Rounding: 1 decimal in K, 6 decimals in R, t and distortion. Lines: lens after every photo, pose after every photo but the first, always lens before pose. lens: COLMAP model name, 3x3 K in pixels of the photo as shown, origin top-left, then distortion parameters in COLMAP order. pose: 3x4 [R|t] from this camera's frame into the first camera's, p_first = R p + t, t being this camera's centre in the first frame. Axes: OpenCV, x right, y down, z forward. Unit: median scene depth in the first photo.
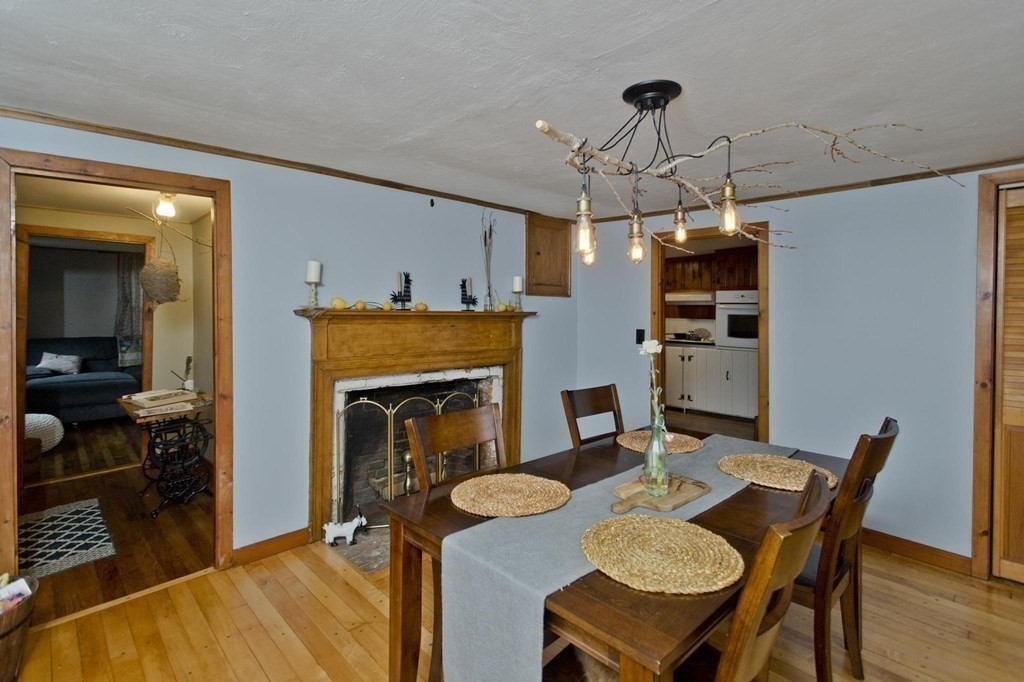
lens RADIAL K [[500.3, 0, 511.9], [0, 500.3, 310.4], [0, 0, 1]] dist [0.002503, 0.000364]
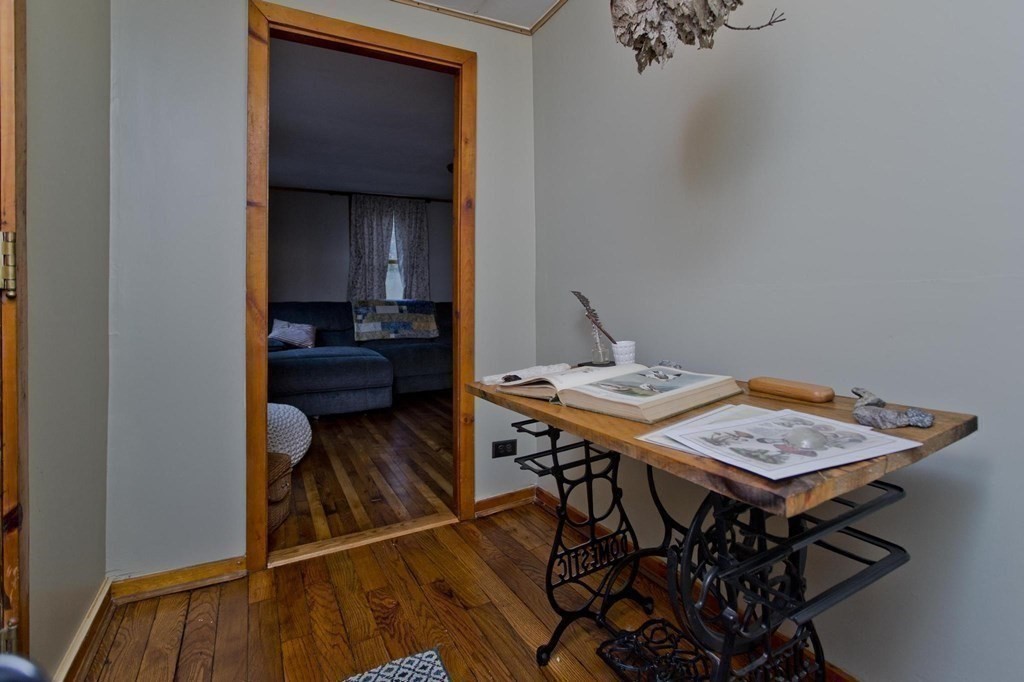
lens RADIAL K [[500.3, 0, 511.9], [0, 500.3, 310.4], [0, 0, 1]] dist [0.002503, 0.000364]
pose [[0.960419, -0.006013, -0.278496, -0.414023], [0.009672, 0.999884, 0.011769, 0.071665], [0.278393, -0.013997, 0.960365, 0.408608]]
